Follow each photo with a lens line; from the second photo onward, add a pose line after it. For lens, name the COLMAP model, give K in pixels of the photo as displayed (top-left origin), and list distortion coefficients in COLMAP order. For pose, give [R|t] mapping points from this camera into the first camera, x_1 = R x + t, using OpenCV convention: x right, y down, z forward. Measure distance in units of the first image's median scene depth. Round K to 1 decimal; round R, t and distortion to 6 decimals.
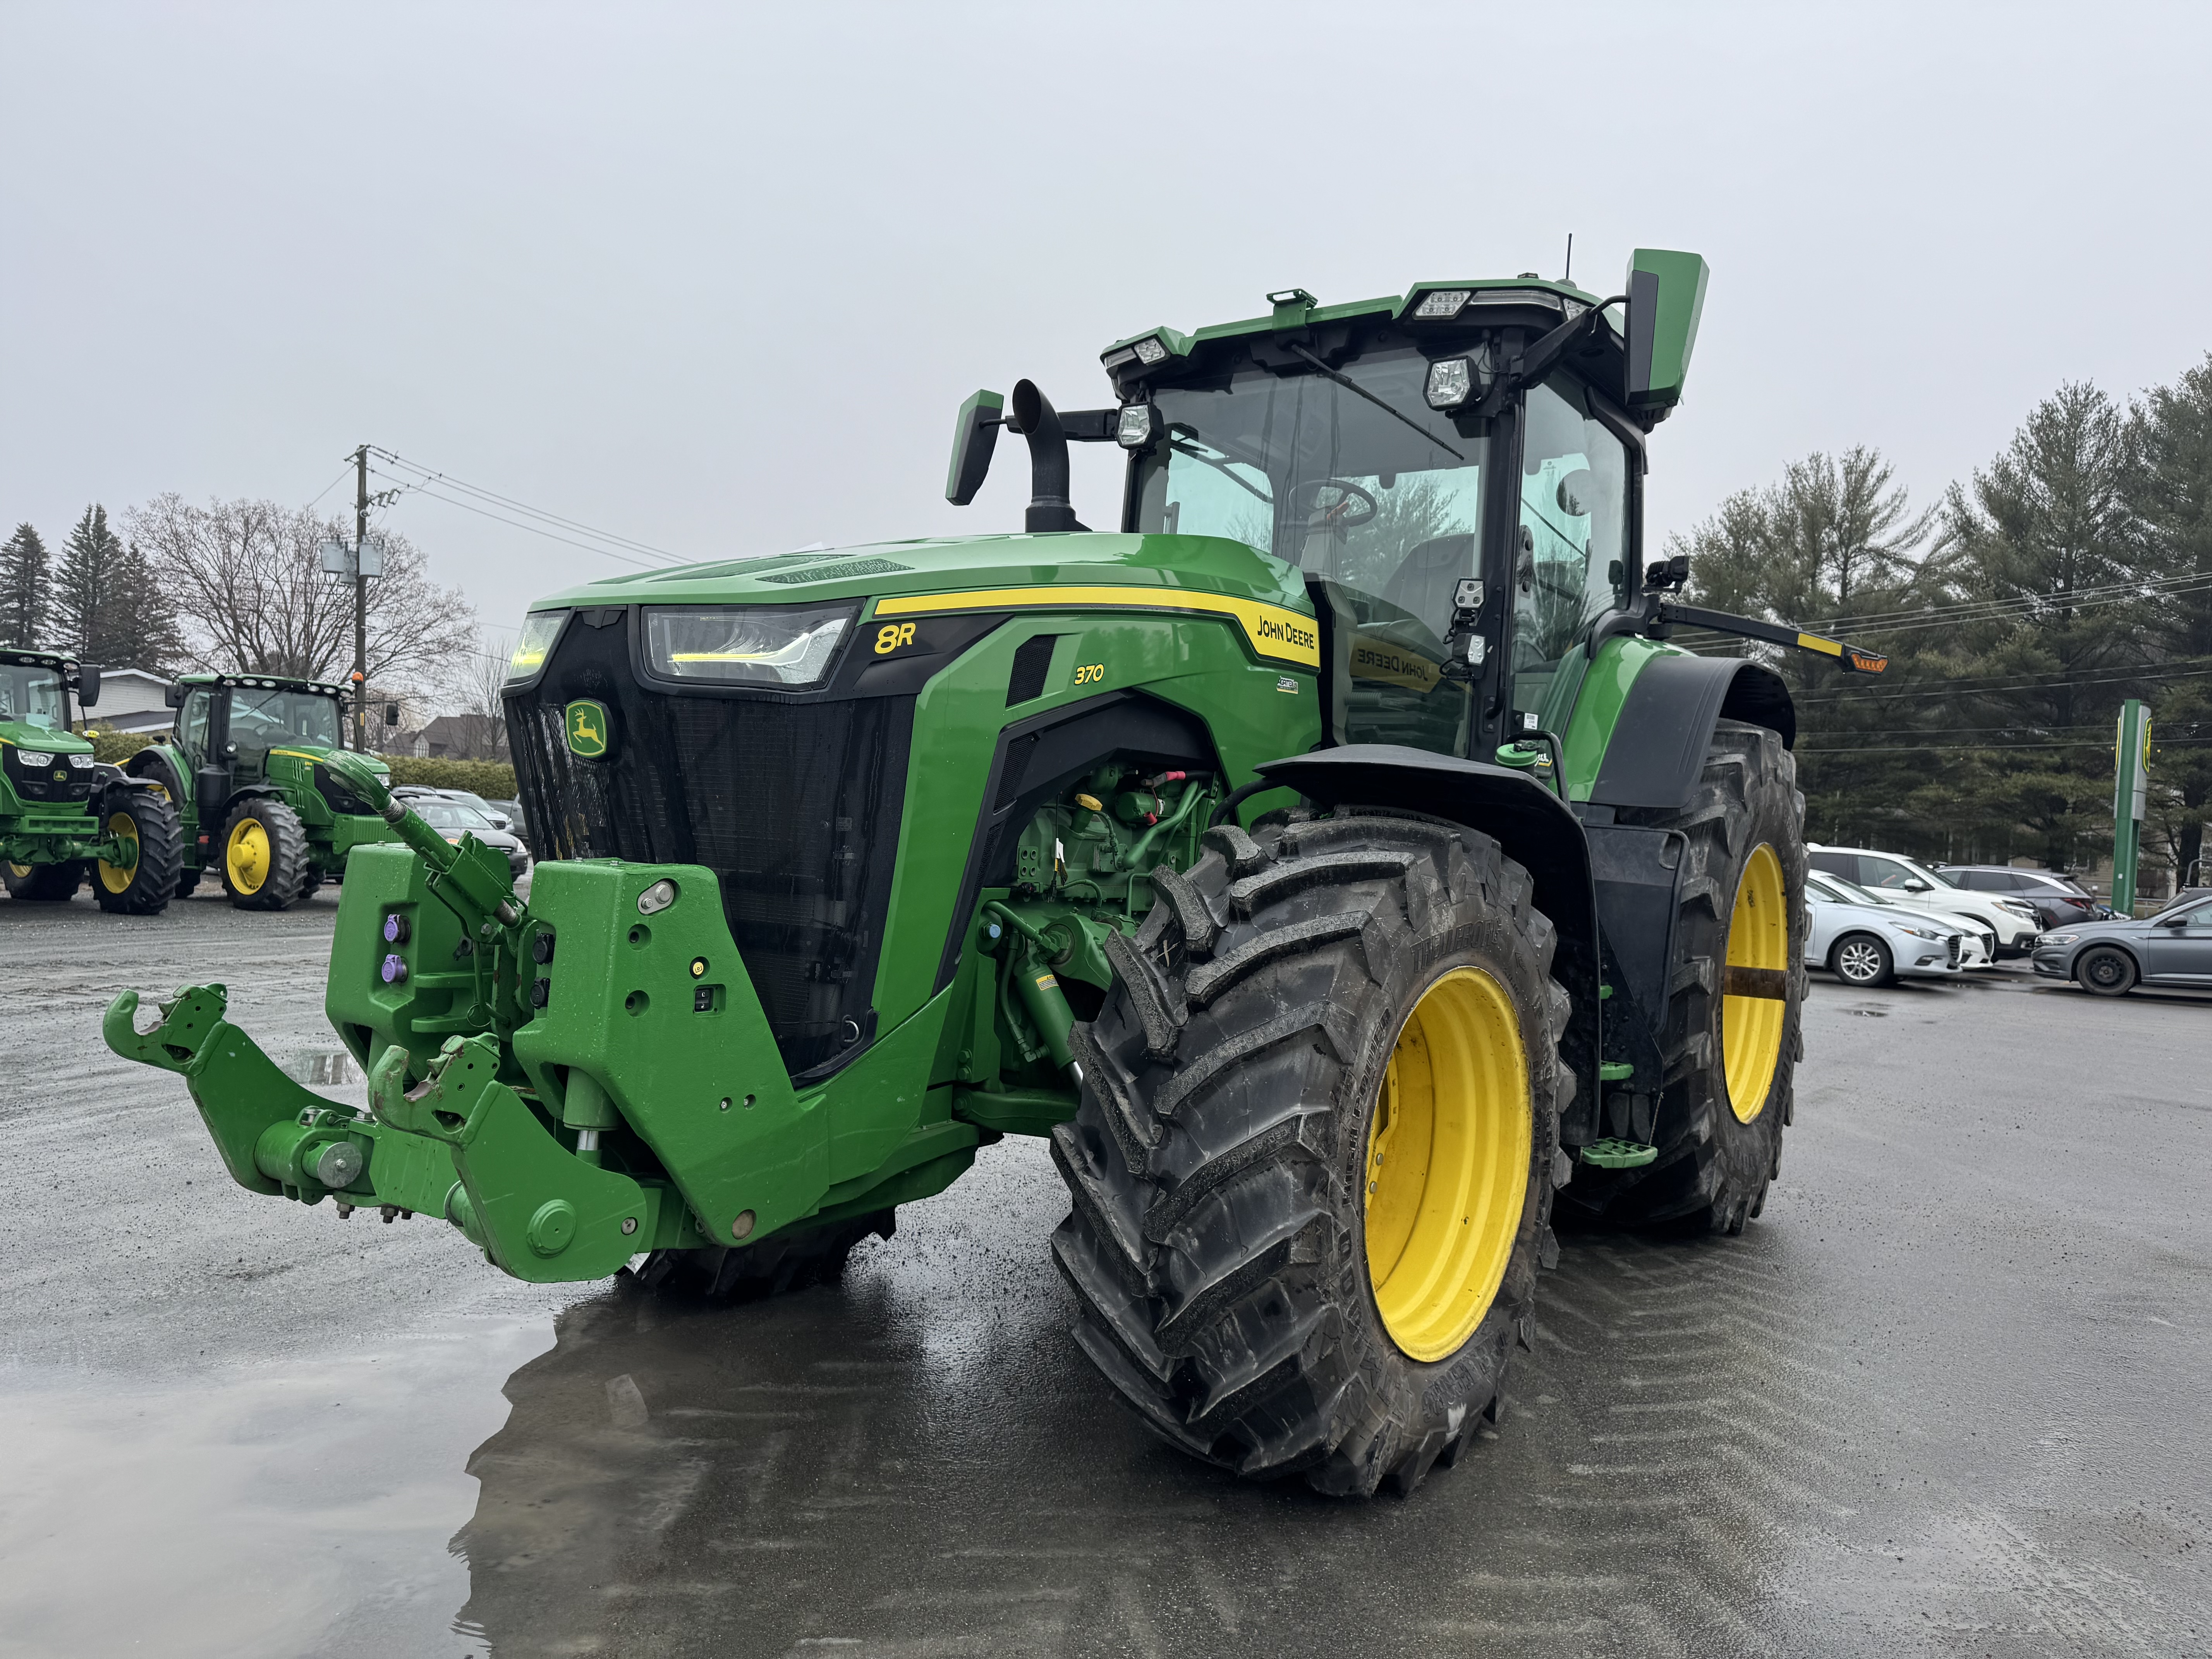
lens RADIAL K [[1550.6, 0, 1112.8], [0, 1550.6, 827.8], [0, 0, 1]] dist [0.058626, -0.000729]
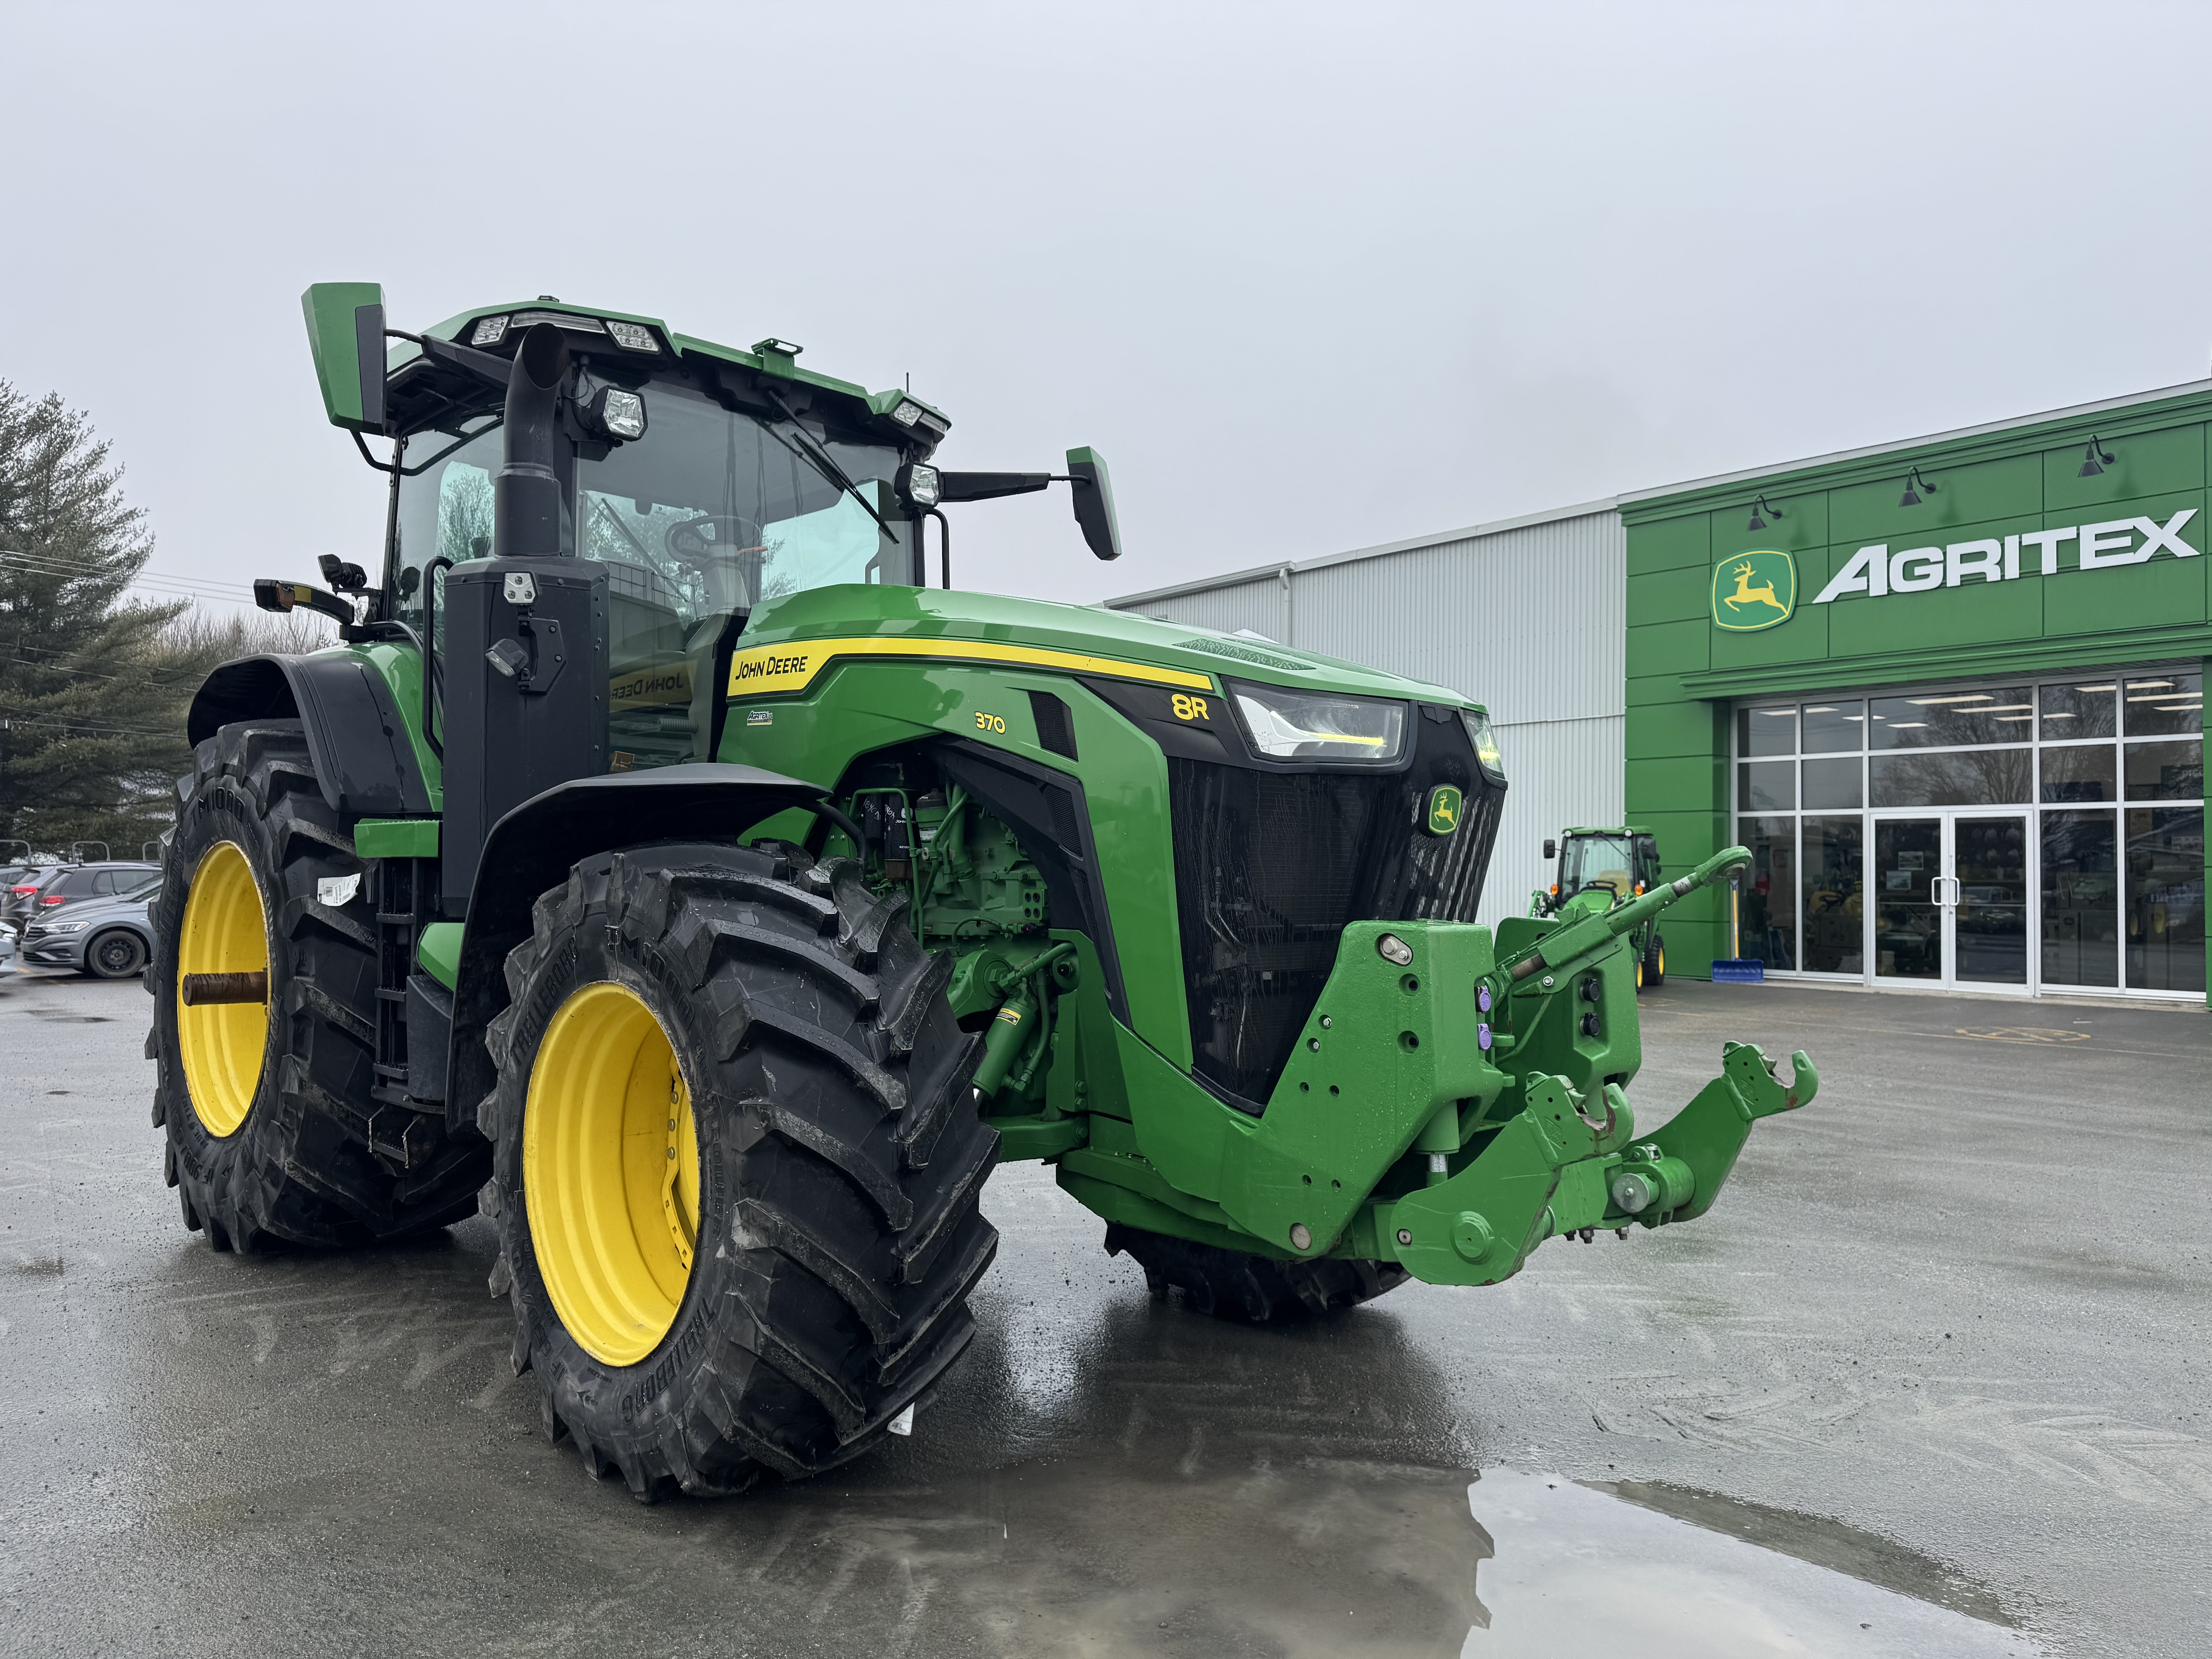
lens RADIAL K [[1550.6, 0, 1108.5], [0, 1550.6, 836.4], [0, 0, 1]] dist [0.058626, -0.000729]
pose [[0.203527, -0.019105, 0.978883, -1.079826], [-0.005823, 0.999768, 0.020723, -0.046836], [-0.979052, -0.009918, 0.203368, 0.713751]]
